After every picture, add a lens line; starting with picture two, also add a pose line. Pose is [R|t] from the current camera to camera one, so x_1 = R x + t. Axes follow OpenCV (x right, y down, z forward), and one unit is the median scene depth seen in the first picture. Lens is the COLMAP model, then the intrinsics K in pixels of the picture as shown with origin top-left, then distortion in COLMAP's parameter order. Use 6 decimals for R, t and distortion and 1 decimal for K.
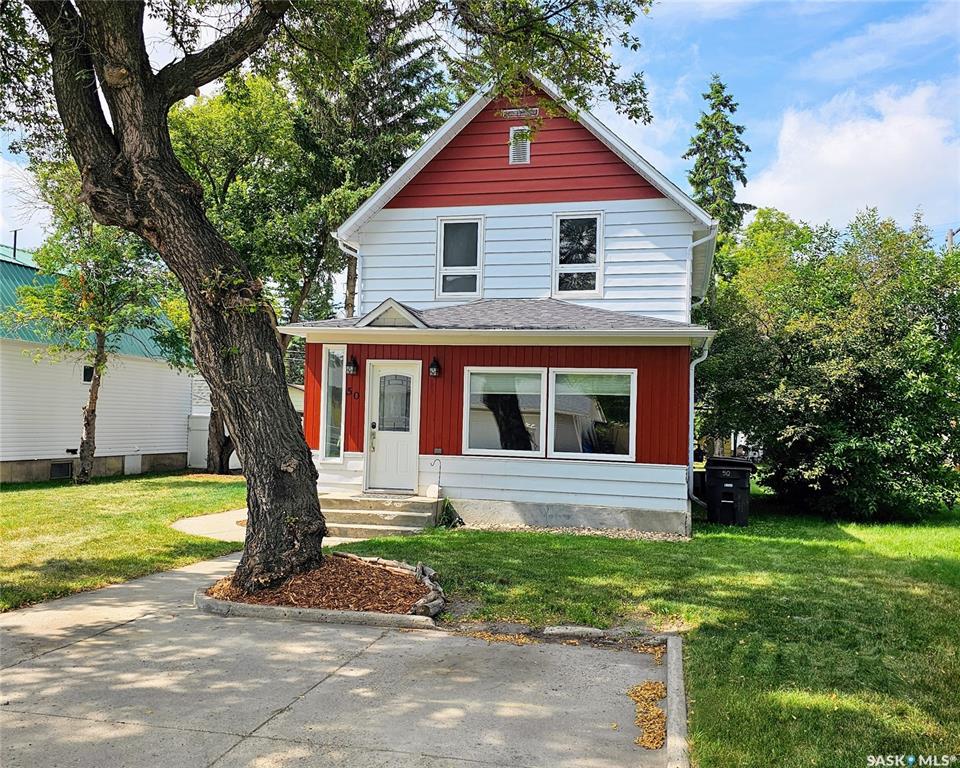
lens RADIAL K [[924.0, 0, 480.0], [0, 924.0, 384.0], [0, 0, 1]] dist [0.063384, -0.001001]
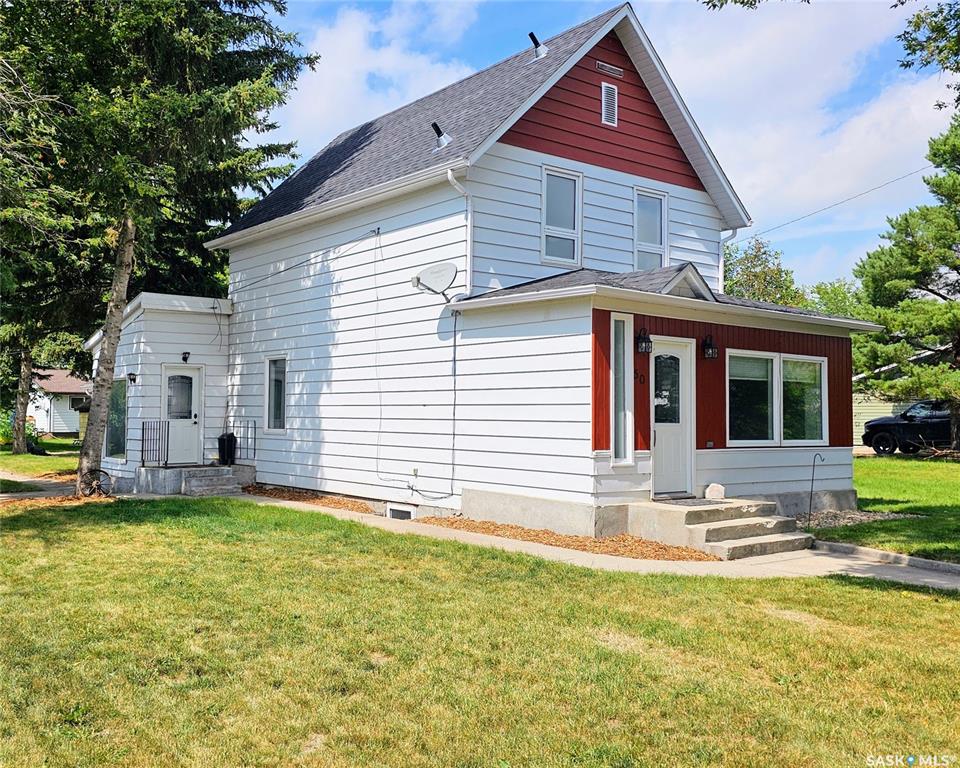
lens RADIAL K [[908.4, 0, 442.1], [0, 908.4, 362.2], [0, 0, 1]] dist [0.012538, 0.005370]
pose [[0.632040, 0.024970, 0.774533, -0.767338], [-0.024150, 0.999630, -0.012520, 0.010485], [-0.774559, -0.010792, 0.632409, 0.577622]]
